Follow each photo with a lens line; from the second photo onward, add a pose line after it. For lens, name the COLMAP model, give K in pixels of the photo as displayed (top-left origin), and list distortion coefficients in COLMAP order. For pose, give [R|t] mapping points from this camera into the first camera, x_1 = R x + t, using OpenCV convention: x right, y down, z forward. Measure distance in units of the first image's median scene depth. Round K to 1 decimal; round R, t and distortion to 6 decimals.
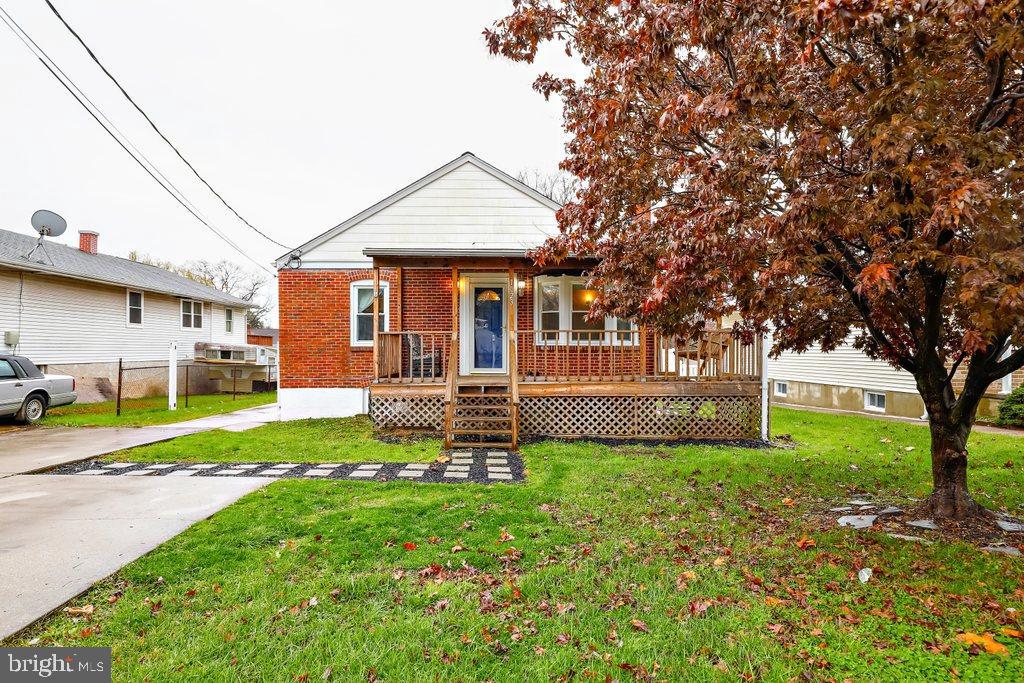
lens RADIAL K [[594.9, 0, 513.3], [0, 594.9, 348.4], [0, 0, 1]] dist [-0.004500, -0.000426]
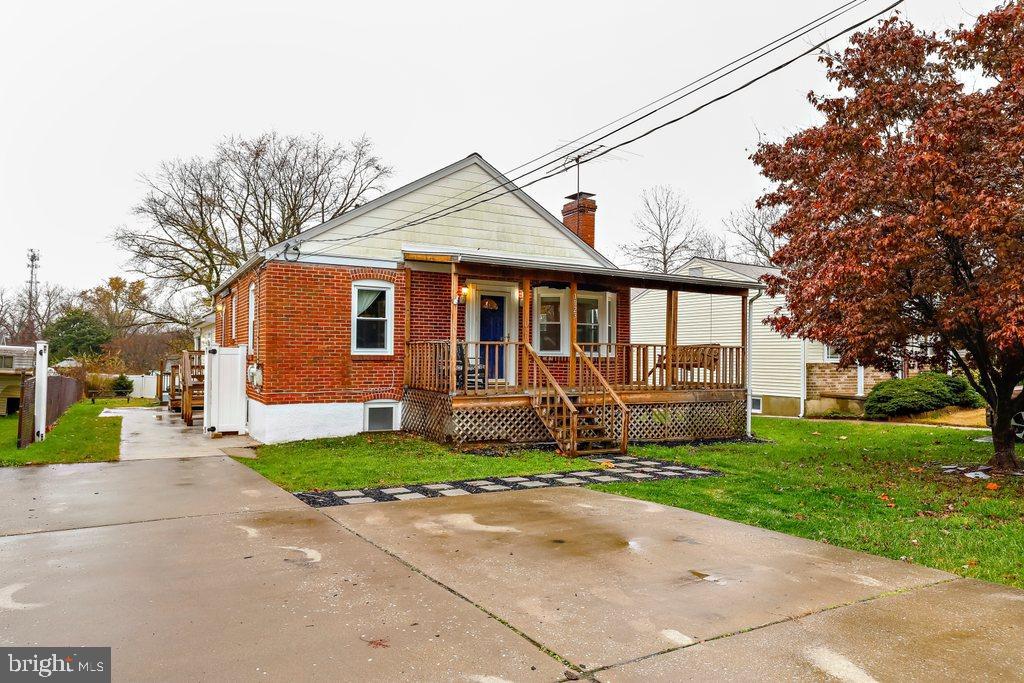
lens RADIAL K [[731.3, 0, 511.3], [0, 731.3, 341.3], [0, 0, 1]] dist [0.009296, 0.000745]
pose [[0.864633, 0.019812, 0.502013, -0.612276], [-0.013440, 0.999777, -0.016309, -0.008819], [-0.502224, 0.007355, 0.864707, -0.046524]]
